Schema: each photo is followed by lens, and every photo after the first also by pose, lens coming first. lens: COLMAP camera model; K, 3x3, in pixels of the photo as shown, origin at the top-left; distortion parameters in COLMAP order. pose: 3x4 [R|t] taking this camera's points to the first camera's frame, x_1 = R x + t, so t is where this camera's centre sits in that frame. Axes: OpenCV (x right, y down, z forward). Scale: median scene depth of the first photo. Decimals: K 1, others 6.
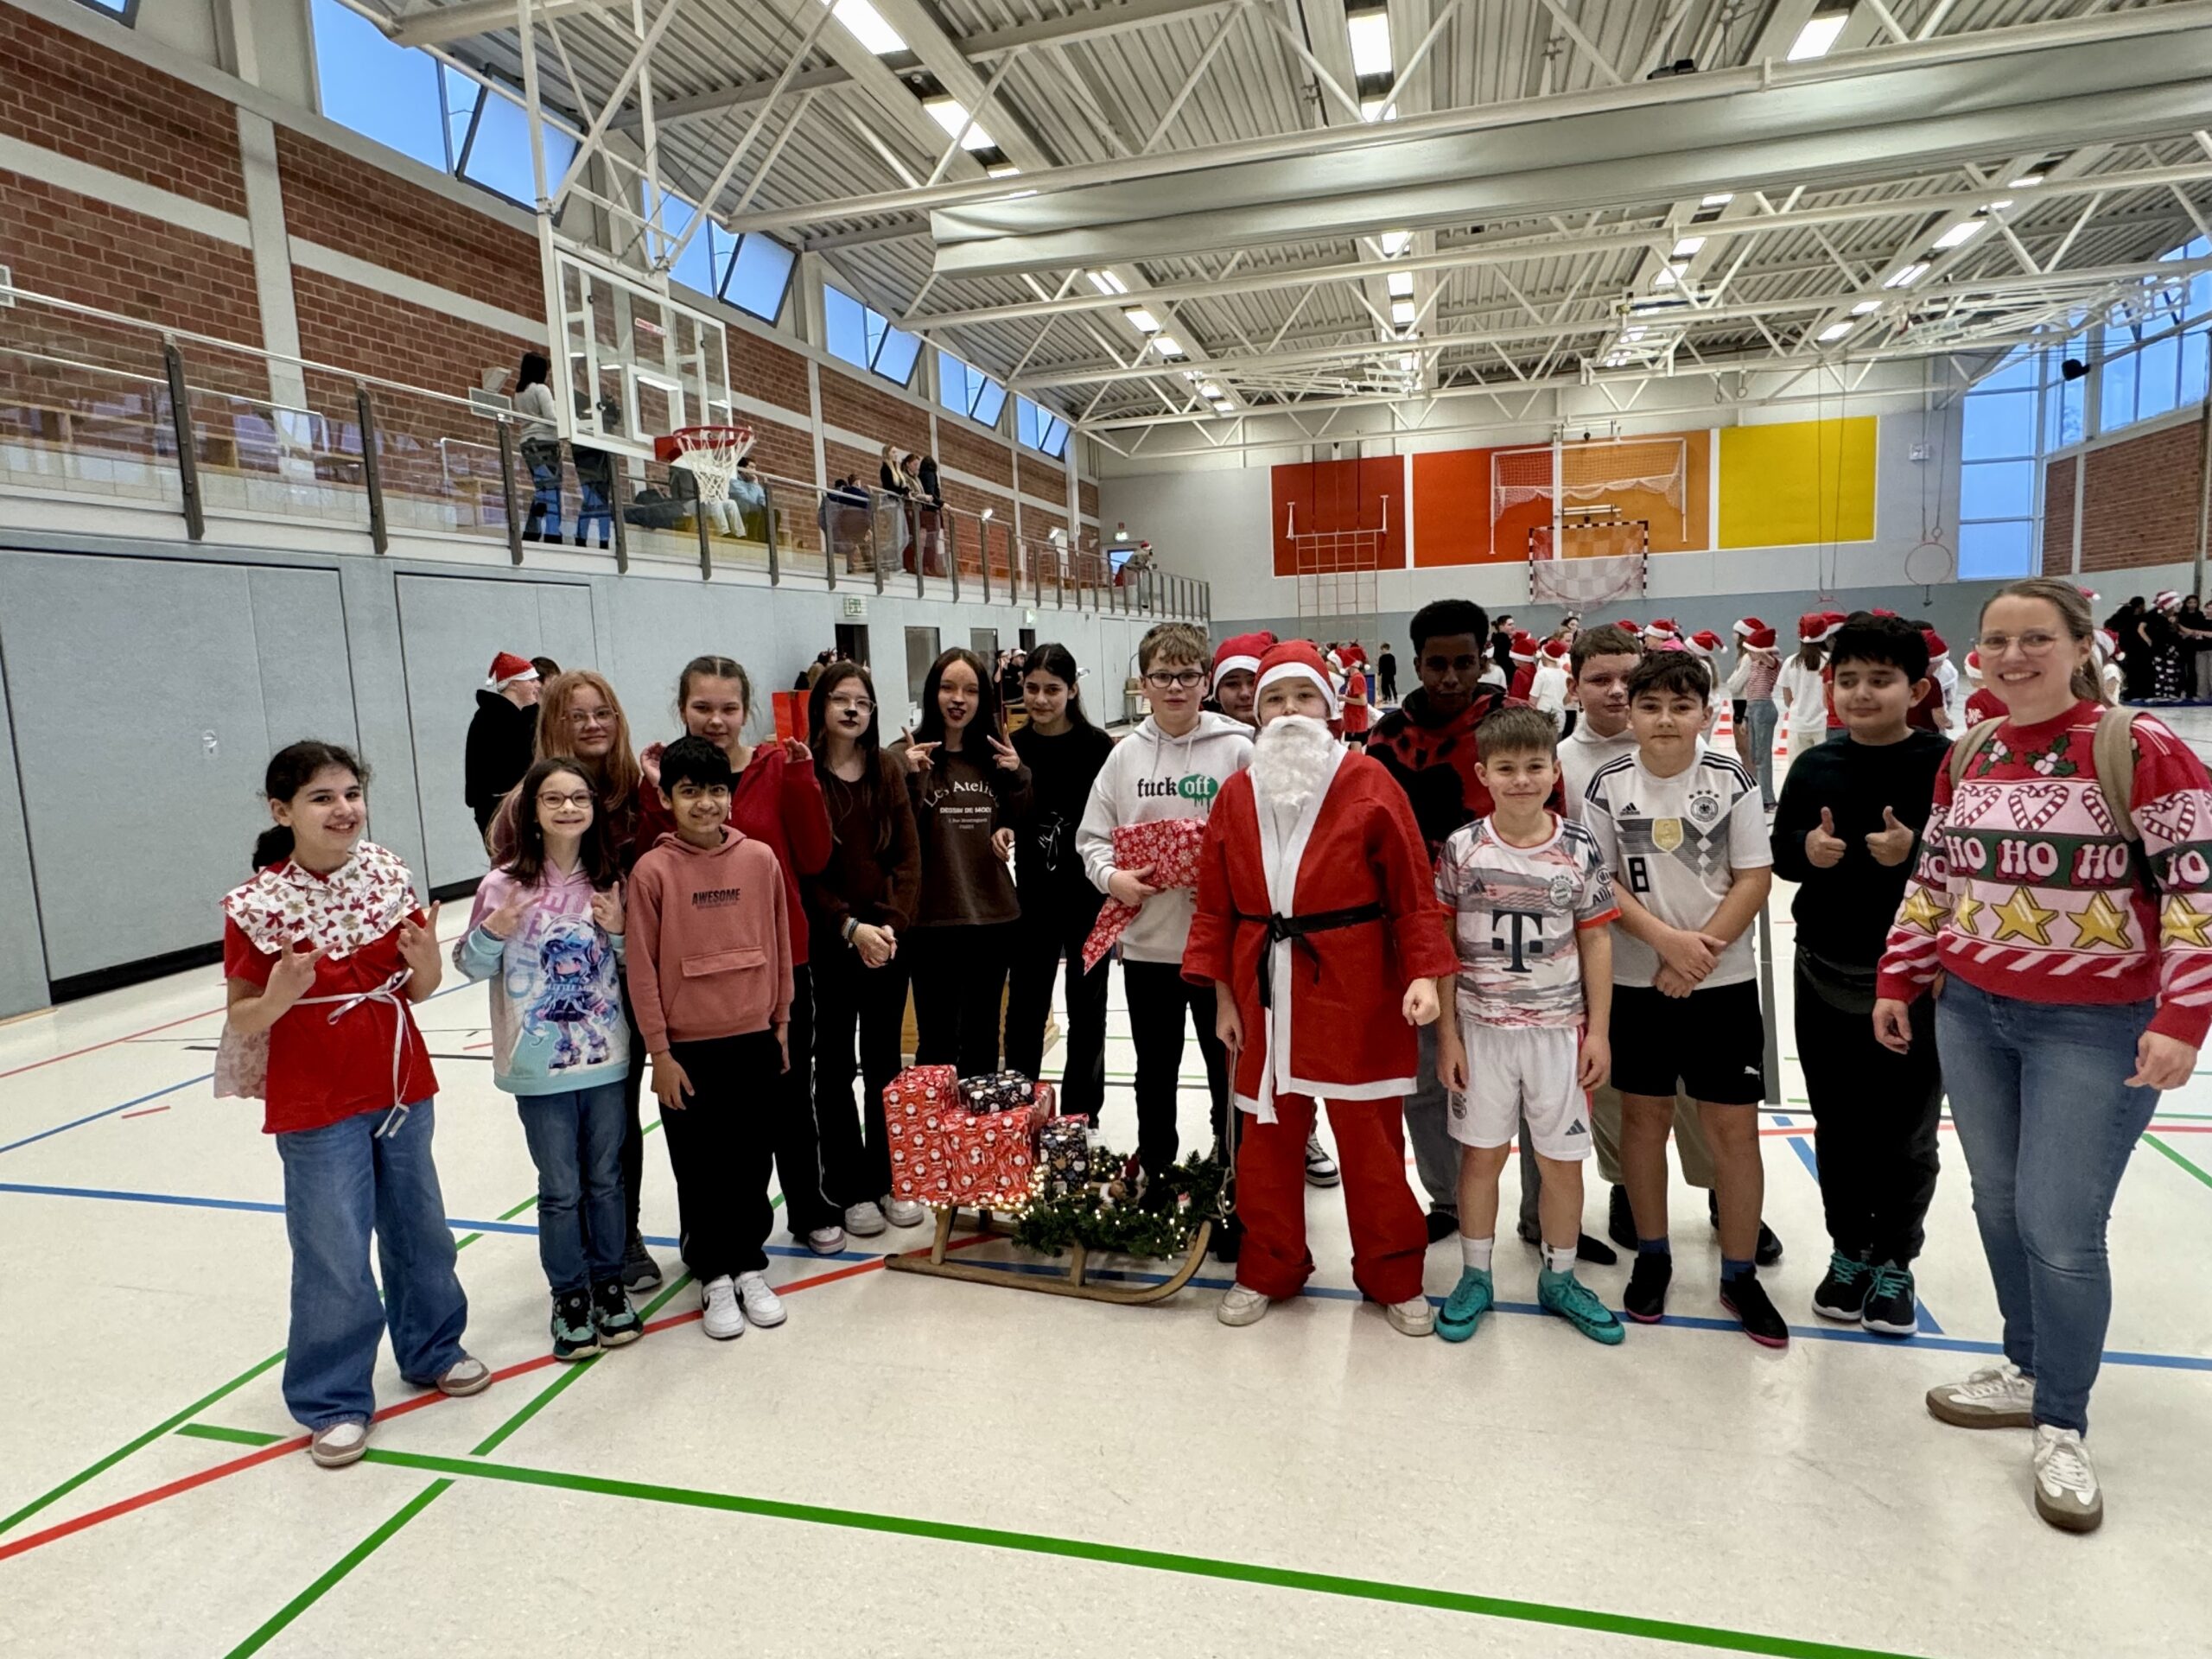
lens RADIAL K [[1288.5, 0, 1100.6], [0, 1288.5, 825.6], [0, 0, 1]] dist [0.002429, 0.000746]
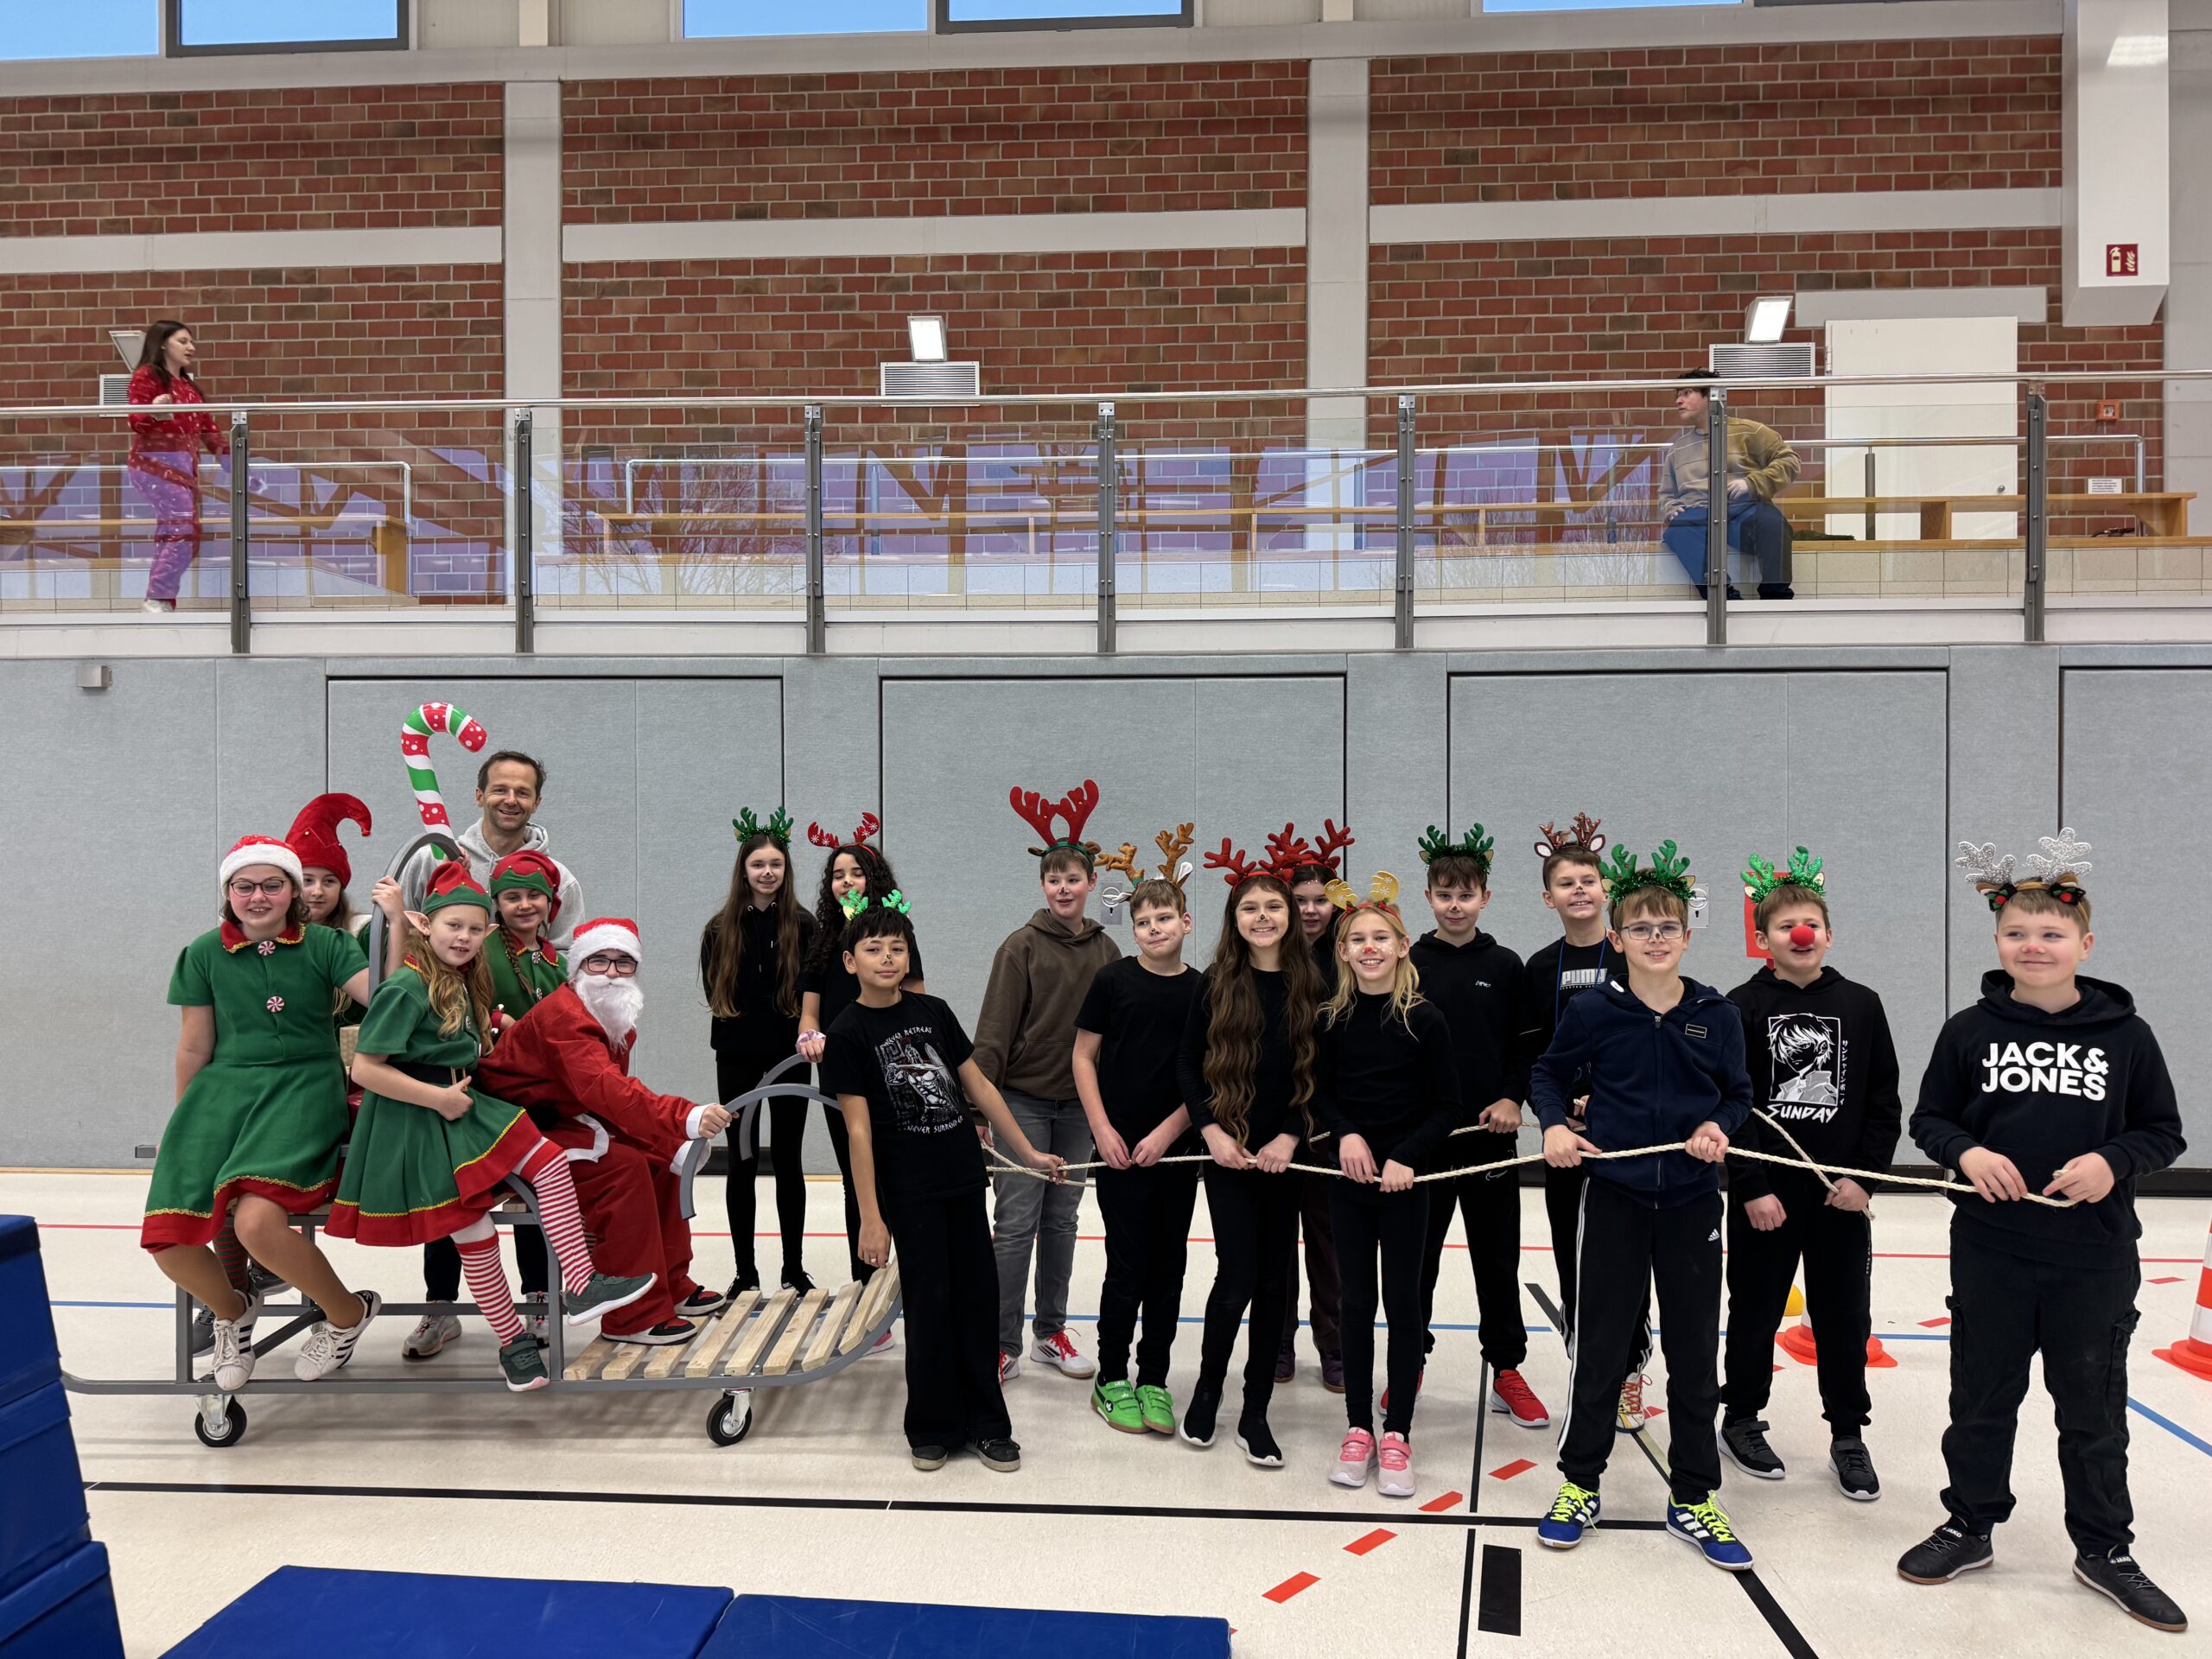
lens RADIAL K [[1584.9, 0, 1108.7], [0, 1584.9, 823.9], [0, 0, 1]] dist [0.001620, -0.011200]
pose [[0.198285, 0.028789, -0.979722, 0.206554], [-0.137327, 0.990525, 0.001313, -0.114978], [0.970476, 0.134282, 0.200359, 0.783803]]
